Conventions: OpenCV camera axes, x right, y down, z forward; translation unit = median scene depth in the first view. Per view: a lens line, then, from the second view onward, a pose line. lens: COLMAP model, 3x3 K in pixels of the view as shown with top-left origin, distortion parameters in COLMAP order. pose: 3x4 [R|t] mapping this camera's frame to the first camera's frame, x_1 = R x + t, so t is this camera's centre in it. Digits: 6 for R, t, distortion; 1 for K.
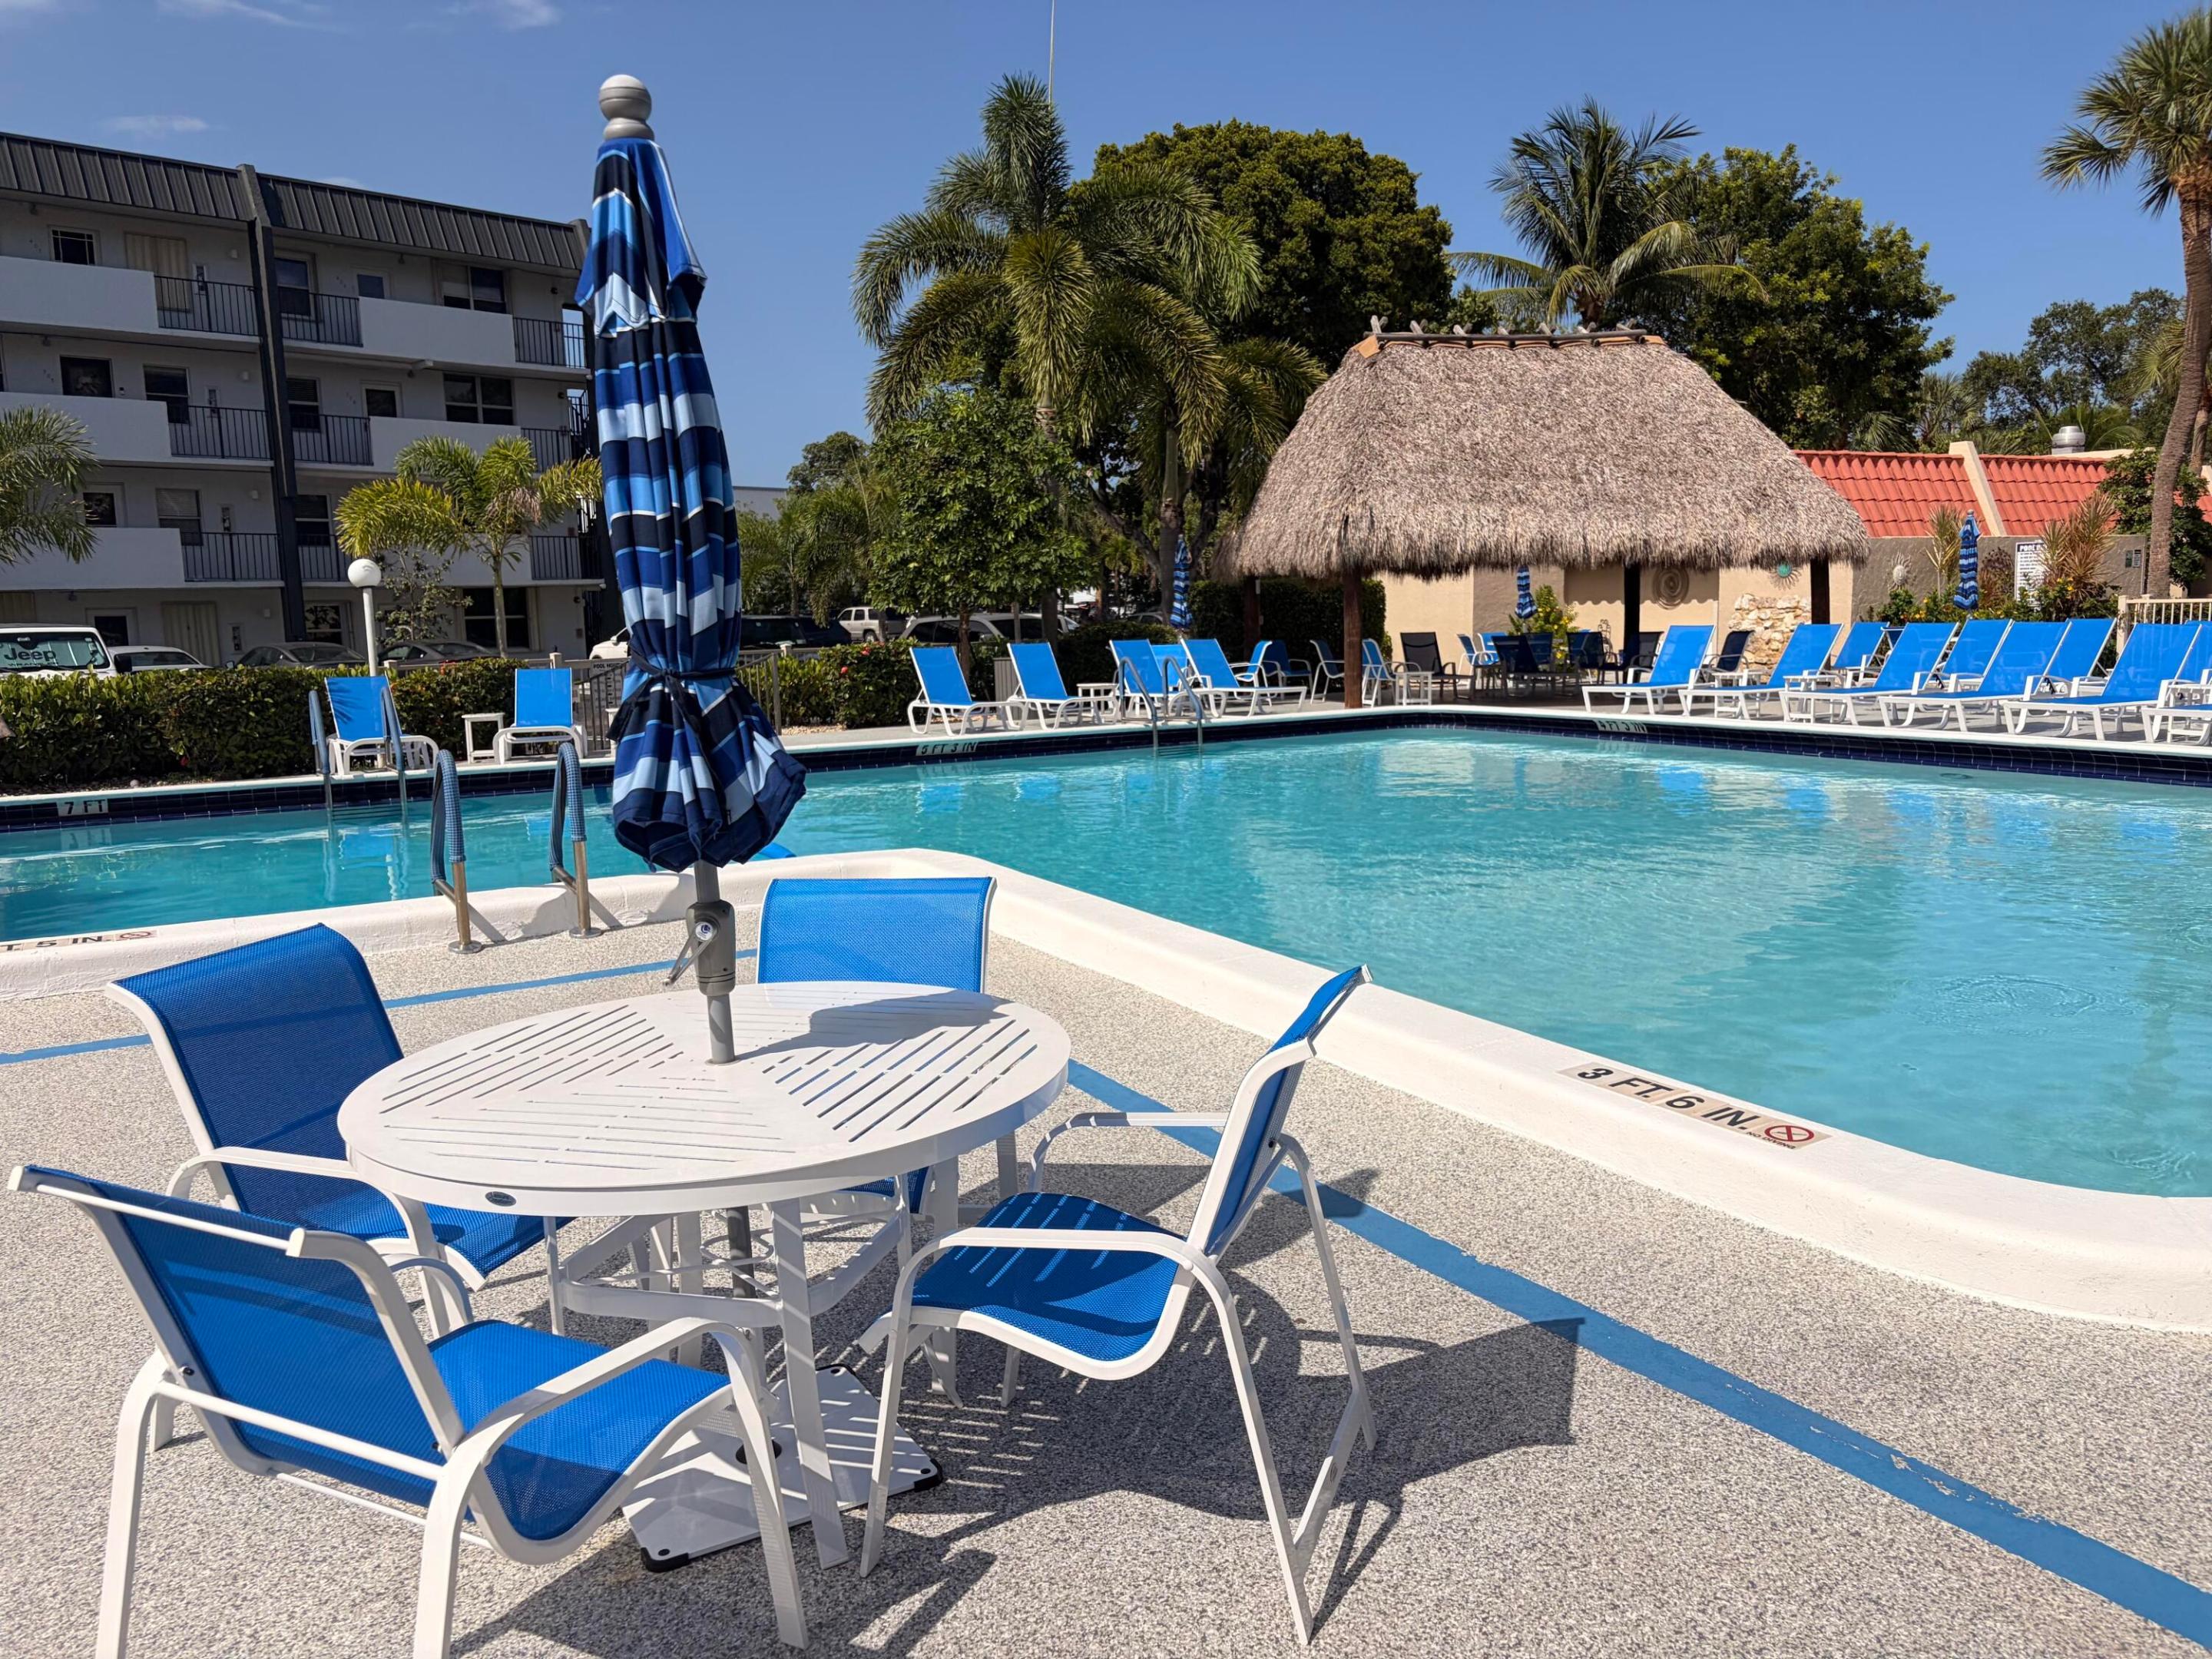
lens RADIAL K [[1695.0, 0, 1106.2], [0, 1695.0, 798.0], [0, 0, 1]] dist [0.037179, -0.041327]
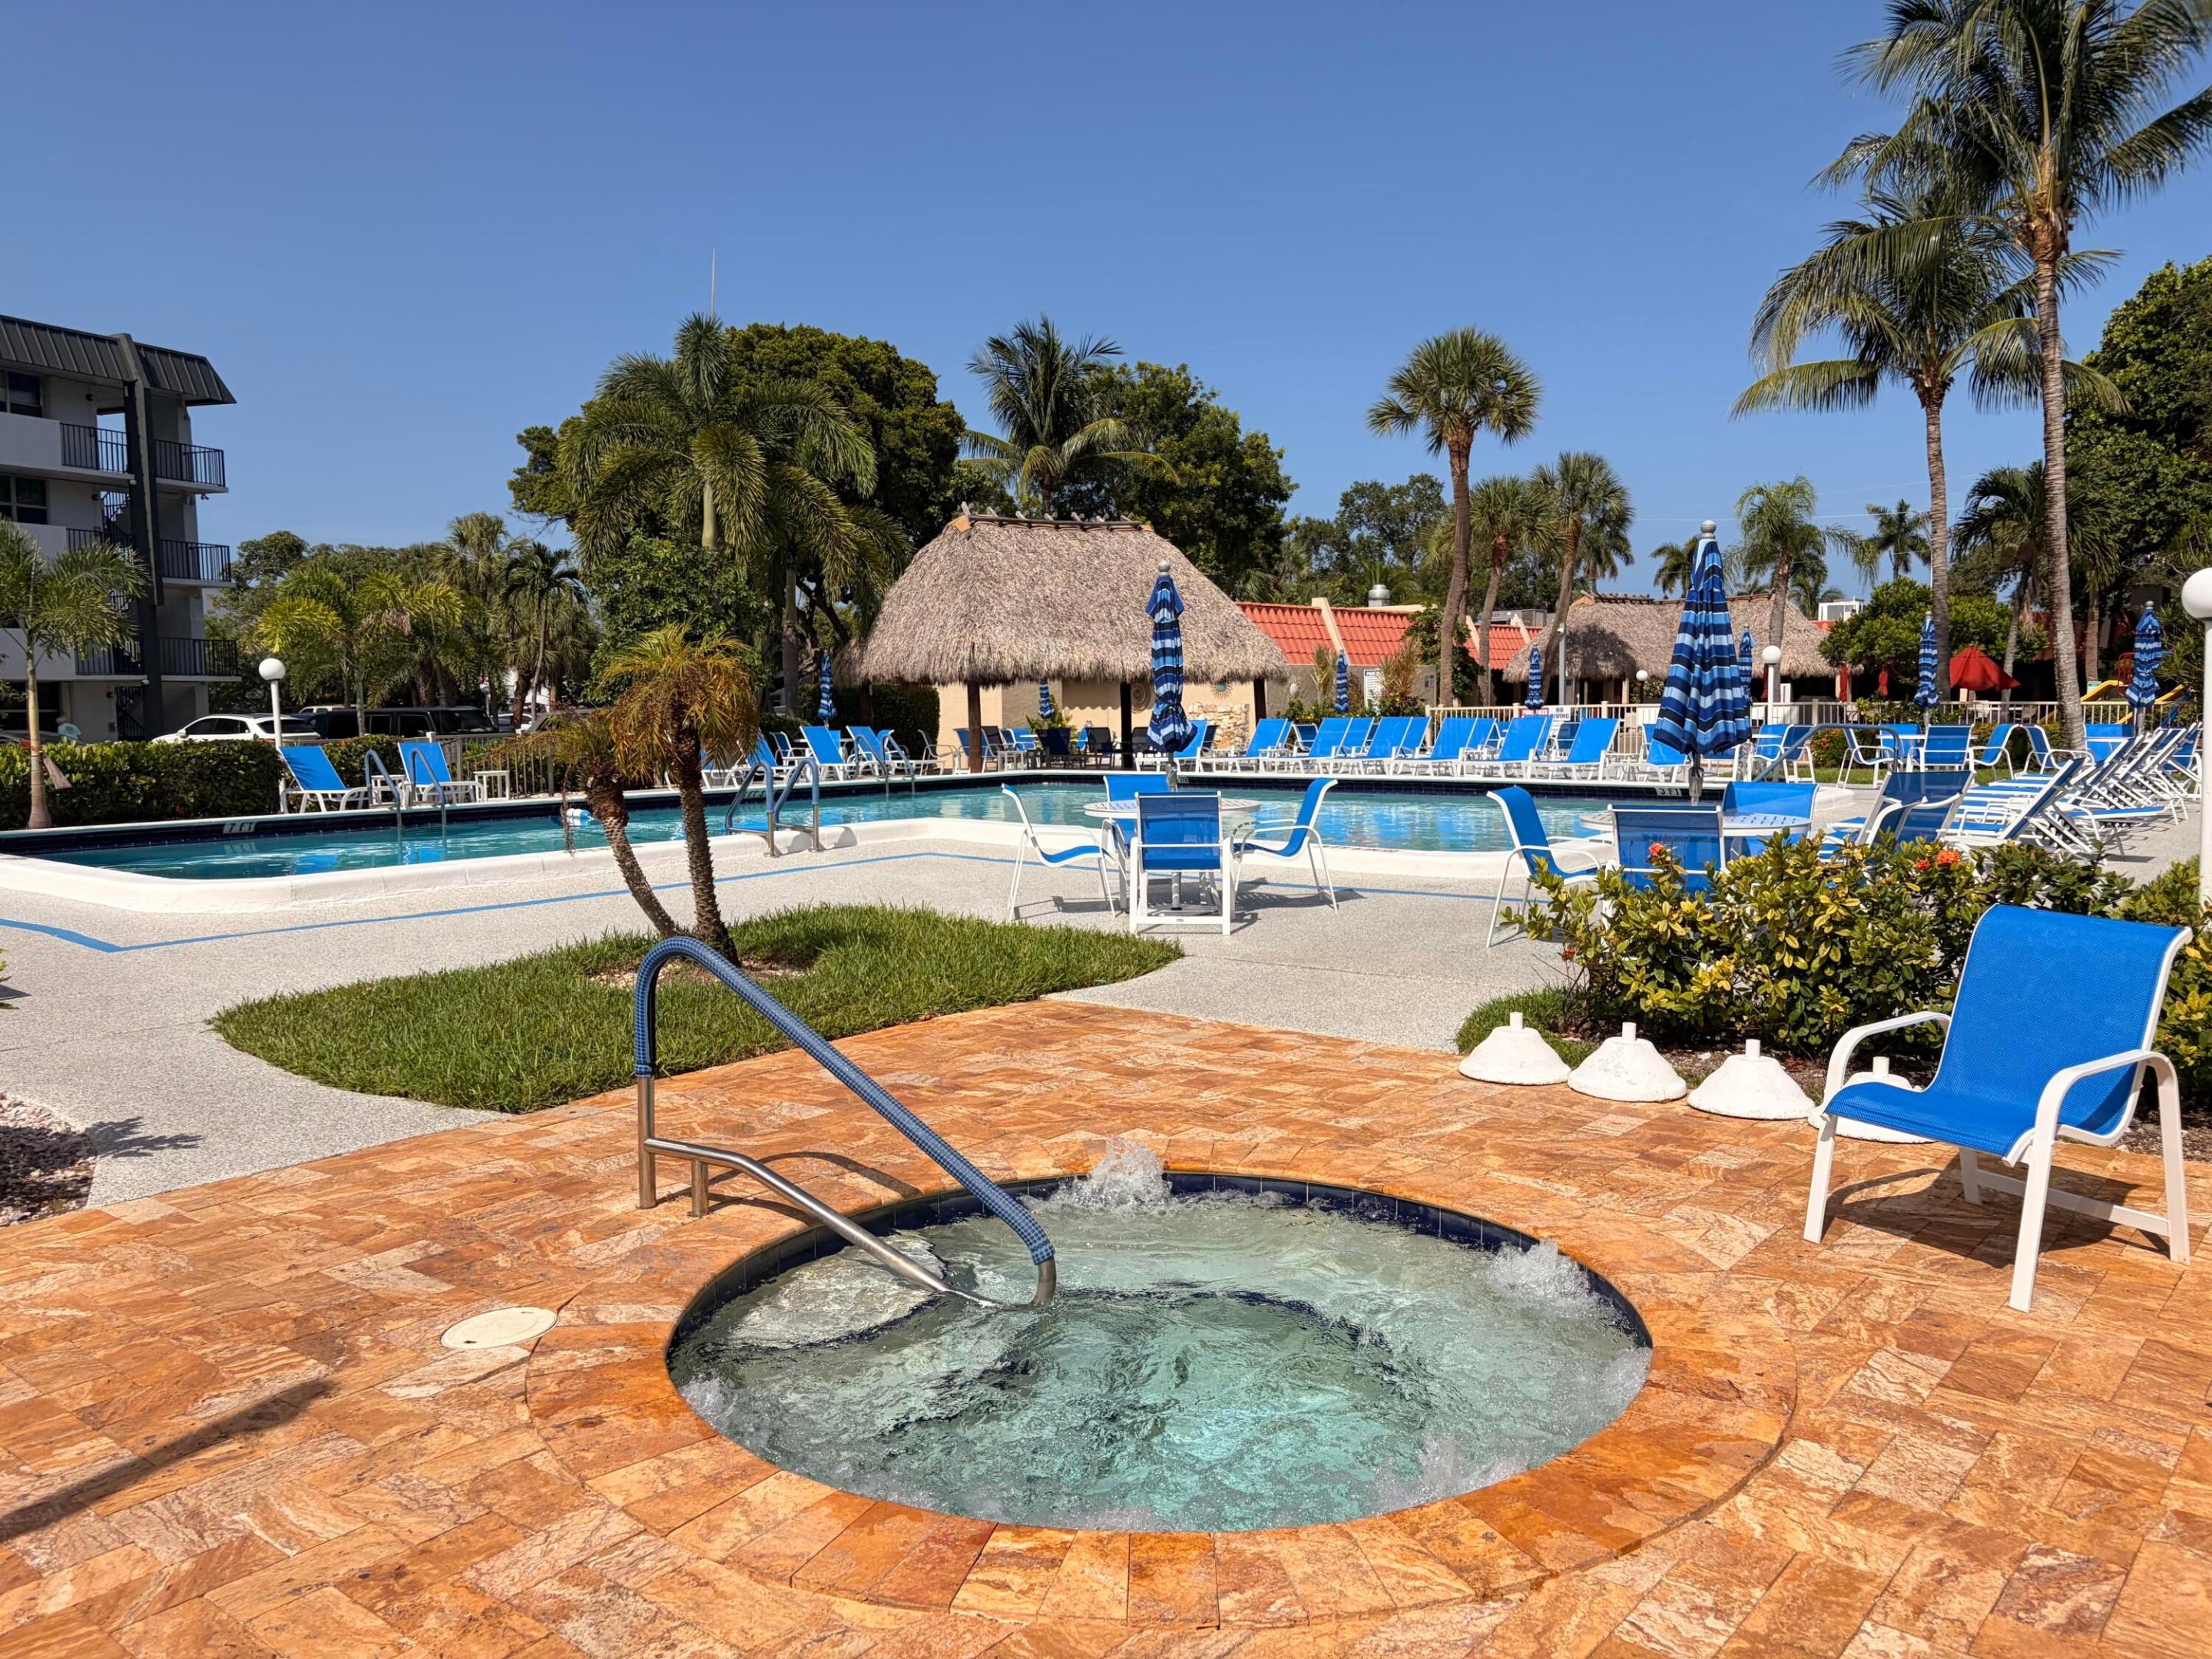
lens RADIAL K [[1695.0, 0, 1100.3], [0, 1695.0, 834.7], [0, 0, 1]] dist [0.037179, -0.041327]
pose [[0.936378, -0.015314, 0.350658, -0.166535], [0.030181, 0.998861, -0.036970, 0.034714], [-0.349692, 0.045201, 0.935773, -0.246546]]
